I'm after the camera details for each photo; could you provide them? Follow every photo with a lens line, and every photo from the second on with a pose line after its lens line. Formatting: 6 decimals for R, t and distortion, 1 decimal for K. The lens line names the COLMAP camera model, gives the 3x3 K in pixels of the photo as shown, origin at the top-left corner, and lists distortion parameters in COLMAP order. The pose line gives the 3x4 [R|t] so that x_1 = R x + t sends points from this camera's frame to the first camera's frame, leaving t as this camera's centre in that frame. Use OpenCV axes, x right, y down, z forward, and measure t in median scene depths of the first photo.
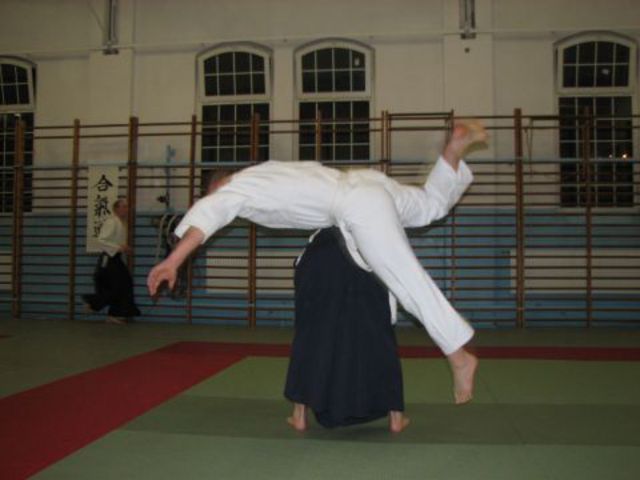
lens RADIAL K [[741.5, 0, 329.5], [0, 741.5, 253.1], [0, 0, 1]] dist [-0.120170, 0.000000]
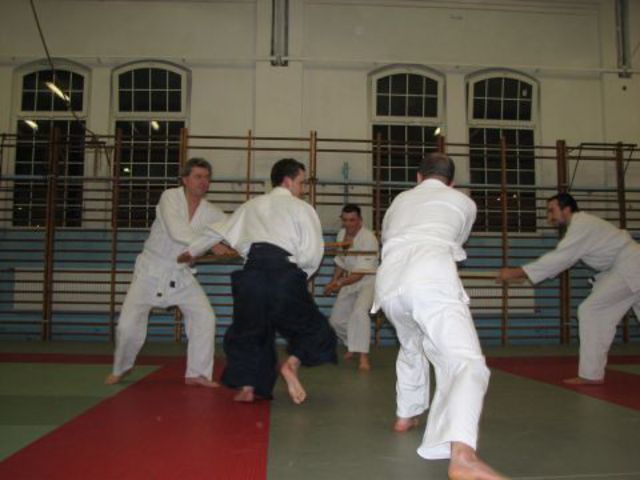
lens RADIAL K [[741.5, 0, 317.8], [0, 741.5, 224.4], [0, 0, 1]] dist [-0.120170, 0.000000]
pose [[0.976462, 0.022555, 0.214508, -0.470740], [-0.008447, 0.997753, -0.066462, 0.002274], [-0.215525, 0.063085, 0.974458, 0.046426]]
